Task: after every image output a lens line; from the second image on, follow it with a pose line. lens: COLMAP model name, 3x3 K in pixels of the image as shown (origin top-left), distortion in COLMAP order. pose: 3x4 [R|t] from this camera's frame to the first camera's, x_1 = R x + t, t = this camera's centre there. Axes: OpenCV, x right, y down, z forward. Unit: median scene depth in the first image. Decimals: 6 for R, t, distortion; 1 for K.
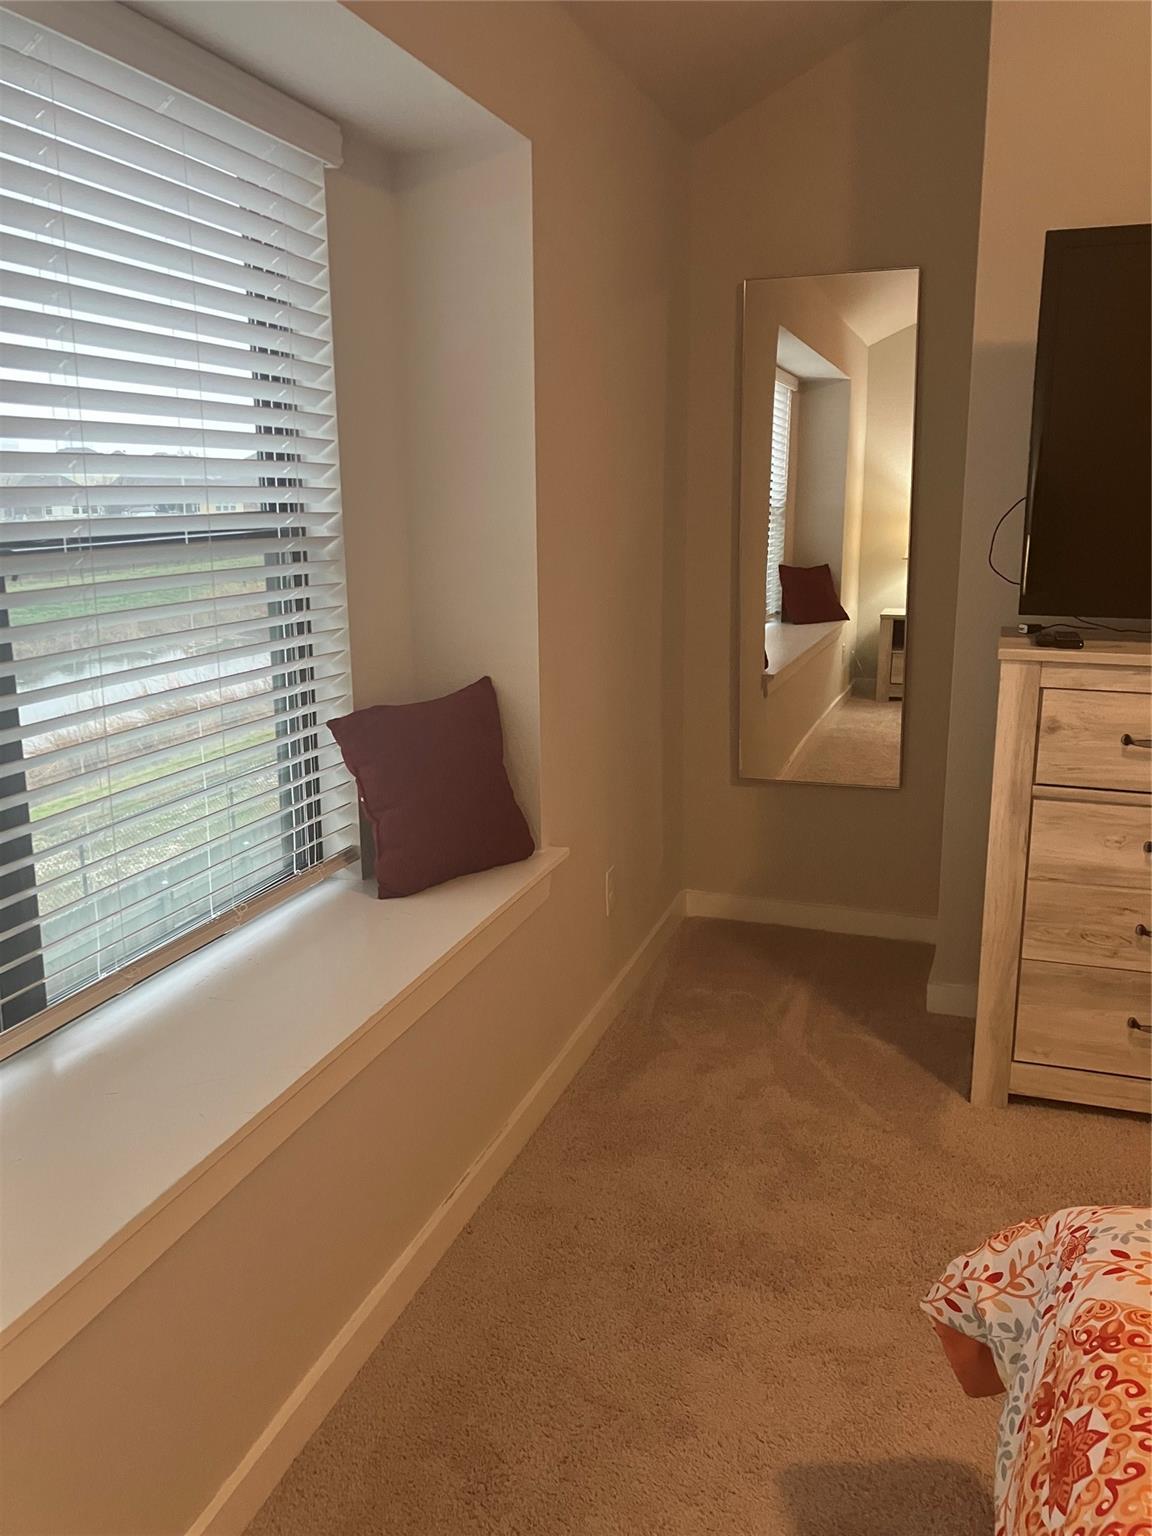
lens RADIAL K [[1262.5, 0, 573.0], [0, 1262.5, 742.6], [0, 0, 1]] dist [0.041530, -0.055442]
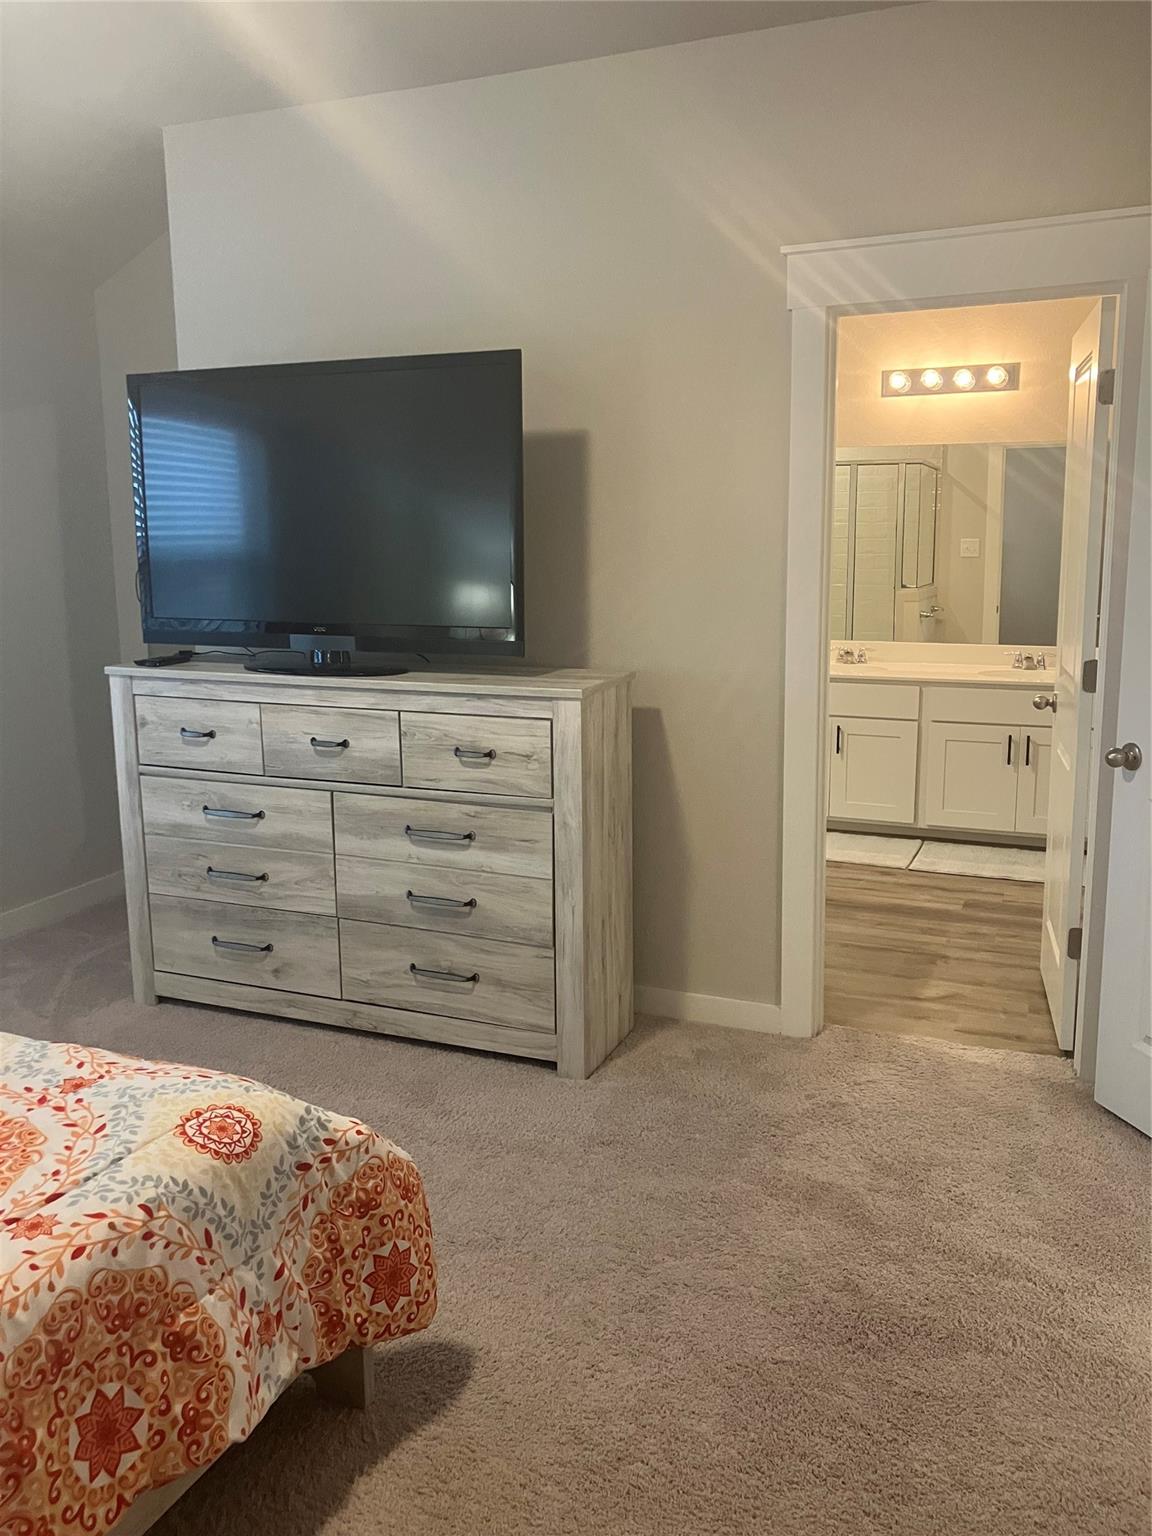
lens RADIAL K [[1262.5, 0, 573.0], [0, 1262.5, 742.6], [0, 0, 1]] dist [0.041530, -0.055442]
pose [[0.996236, 0.010044, -0.086103, 0.955573], [-0.014117, 0.998803, -0.046827, 0.067254], [0.085529, 0.047866, 0.995185, -0.345215]]
